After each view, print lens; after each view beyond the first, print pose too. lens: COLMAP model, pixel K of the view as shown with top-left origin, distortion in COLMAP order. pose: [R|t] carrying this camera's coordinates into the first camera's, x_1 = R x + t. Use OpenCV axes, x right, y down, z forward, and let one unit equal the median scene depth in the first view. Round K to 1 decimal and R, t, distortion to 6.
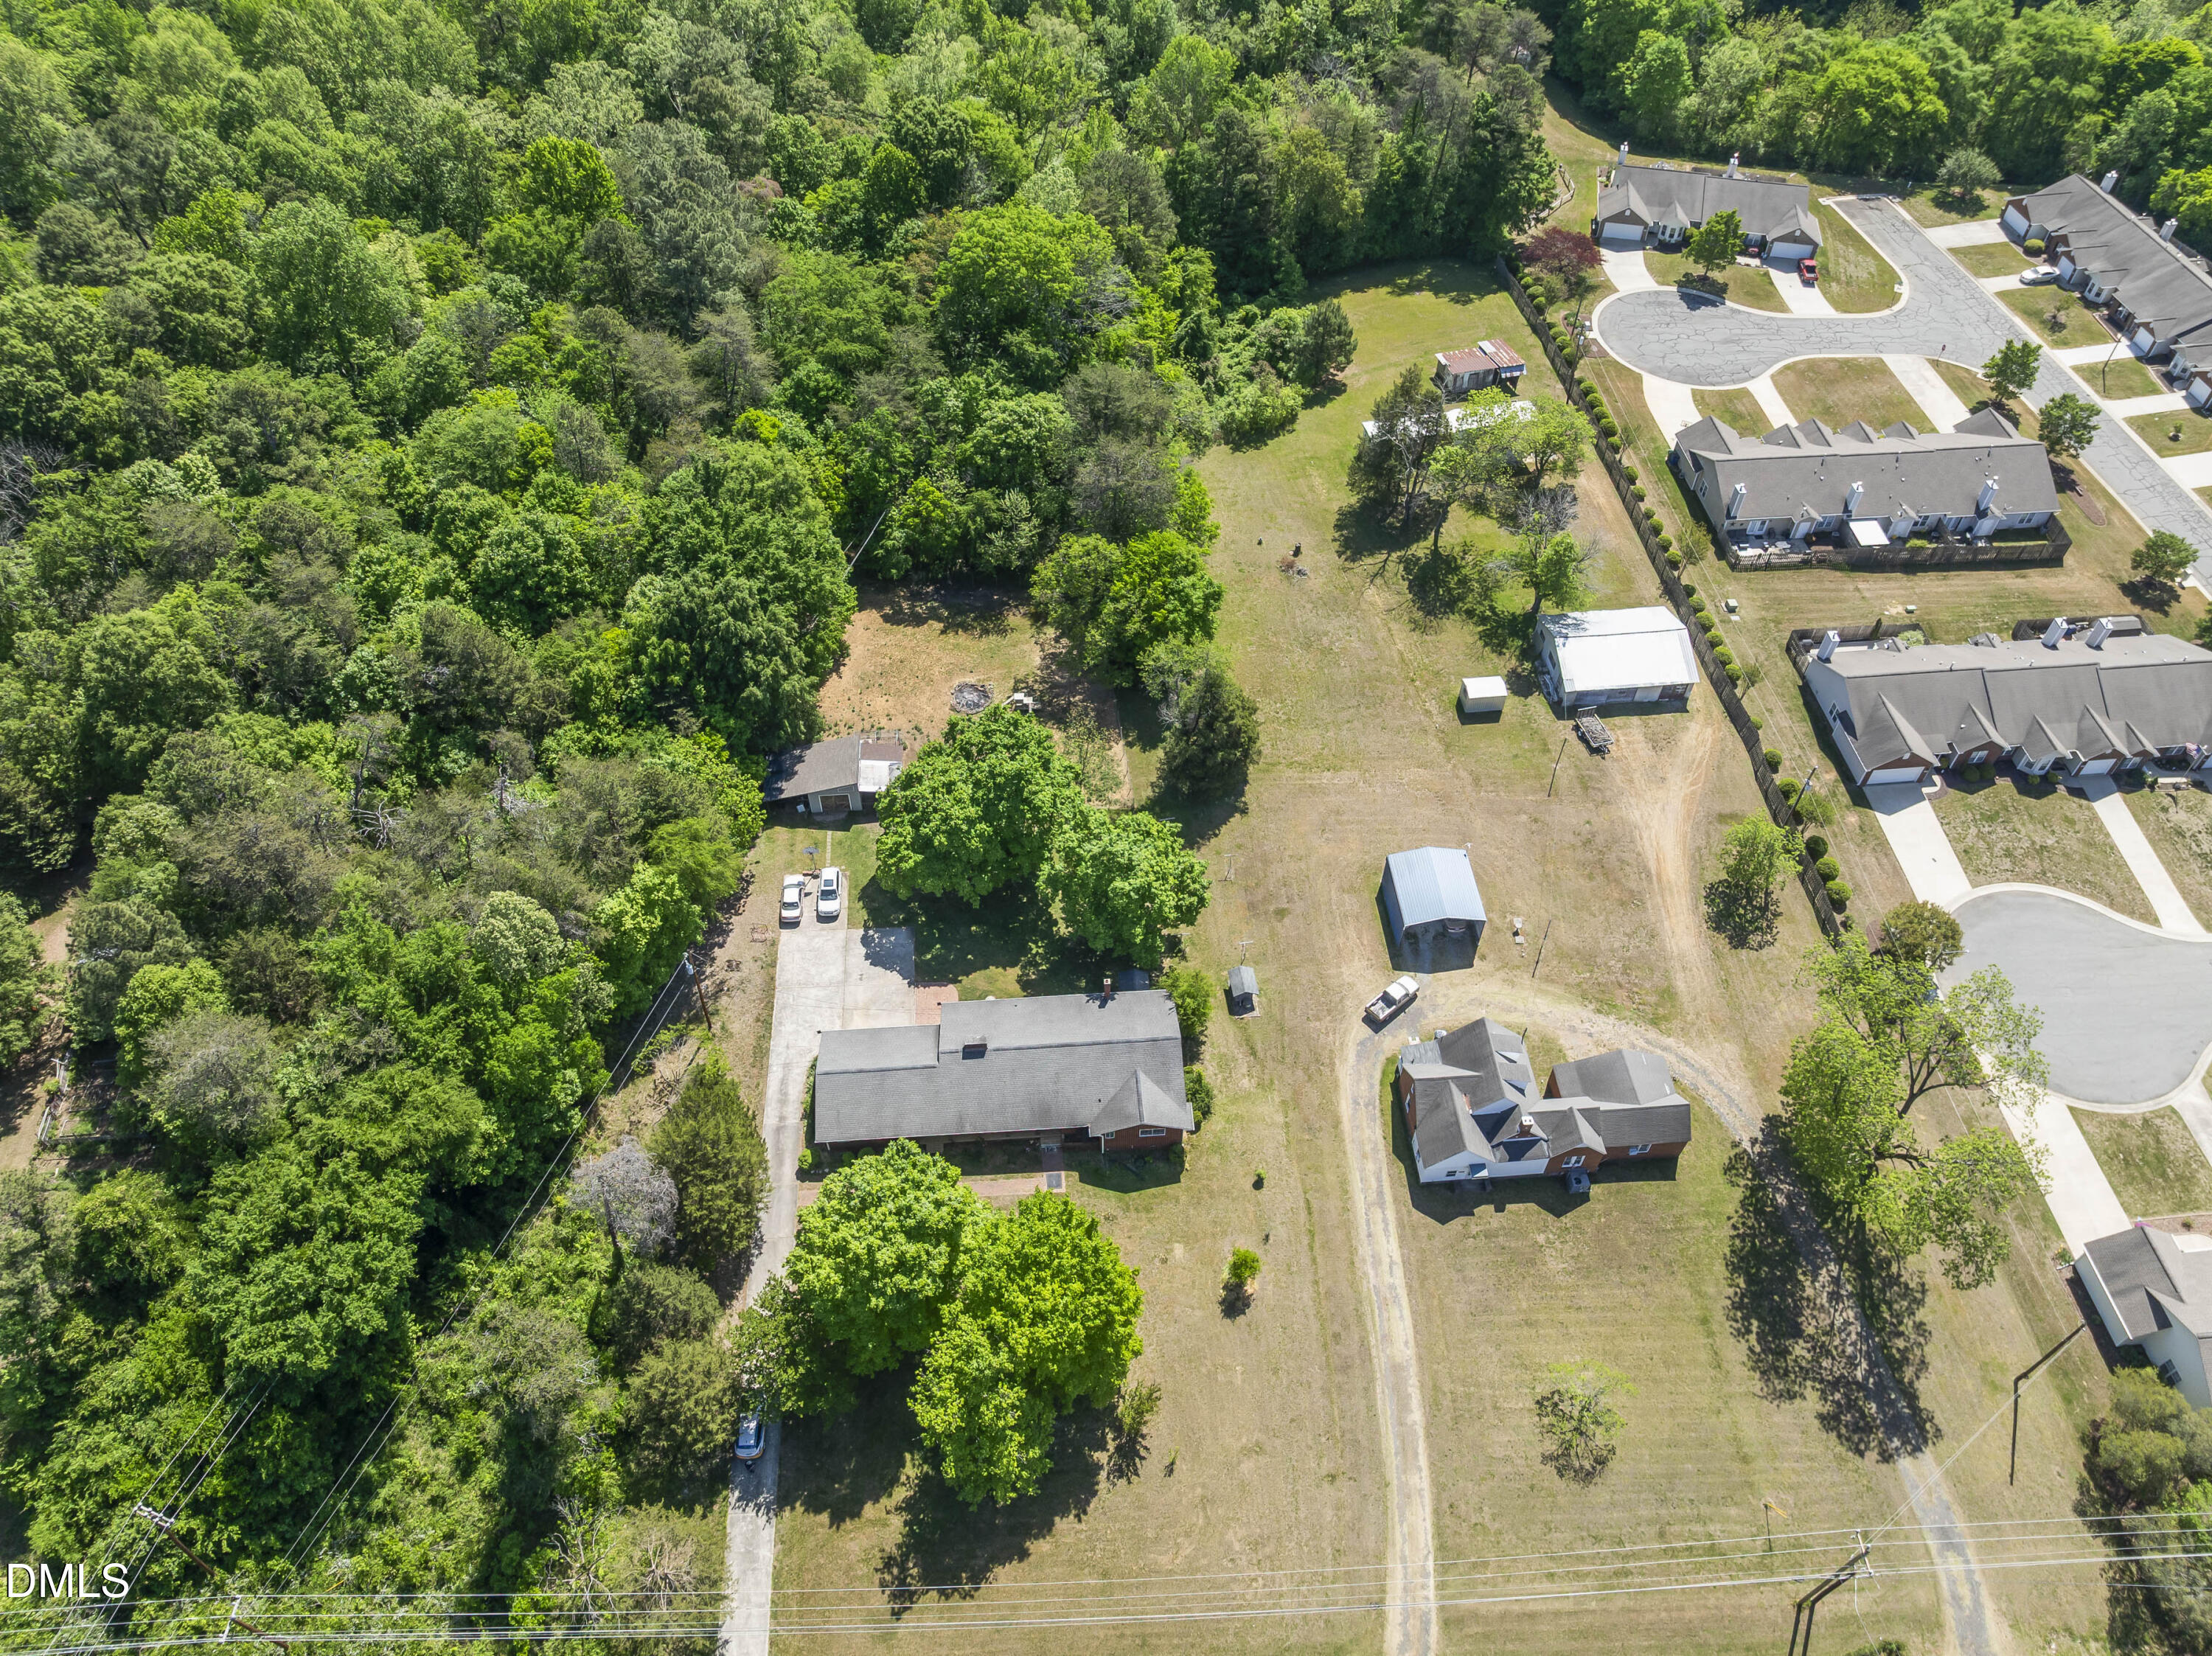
lens RADIAL K [[1556.4, 0, 1106.0], [0, 1556.4, 828.0], [0, 0, 1]] dist [-0.022454, -0.057239]
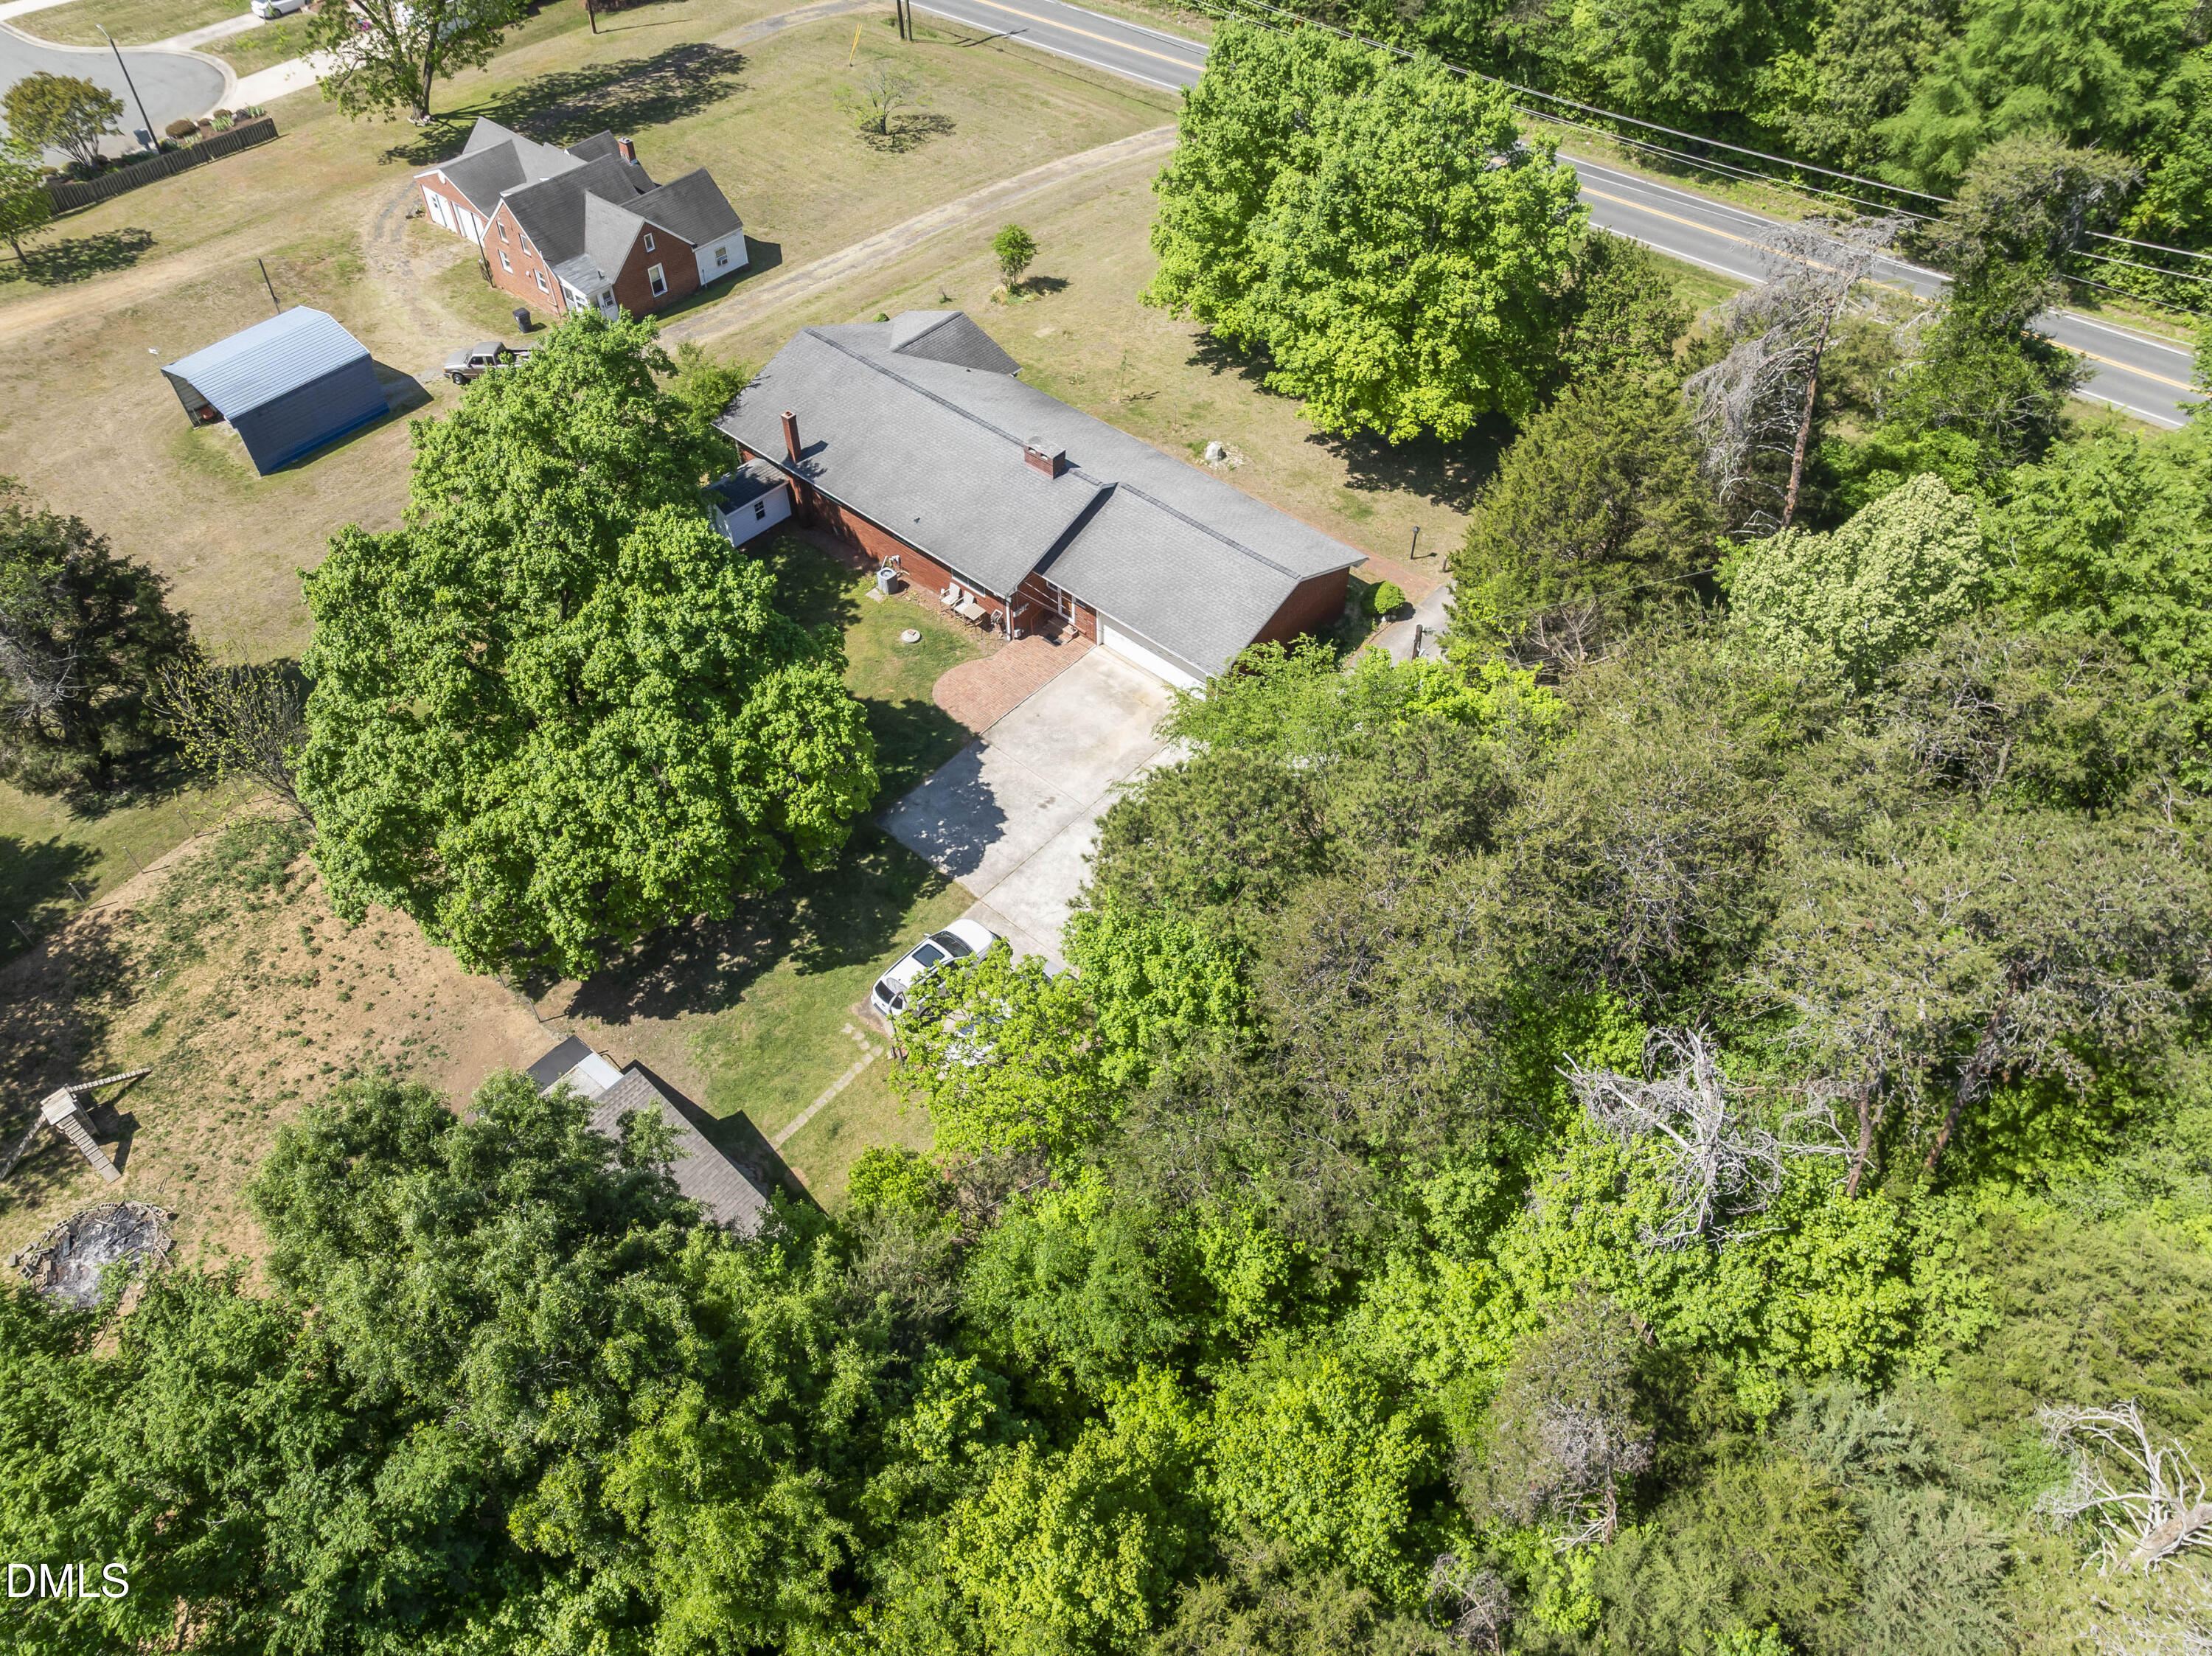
lens RADIAL K [[1553.4, 0, 1103.6], [0, 1553.4, 834.3], [0, 0, 1]] dist [-0.042399, 0.002690]
pose [[-0.703941, -0.528227, 0.474809, -0.394821], [0.546628, 0.023924, 0.837034, -0.278640], [-0.453503, 0.848766, 0.271903, 0.888618]]
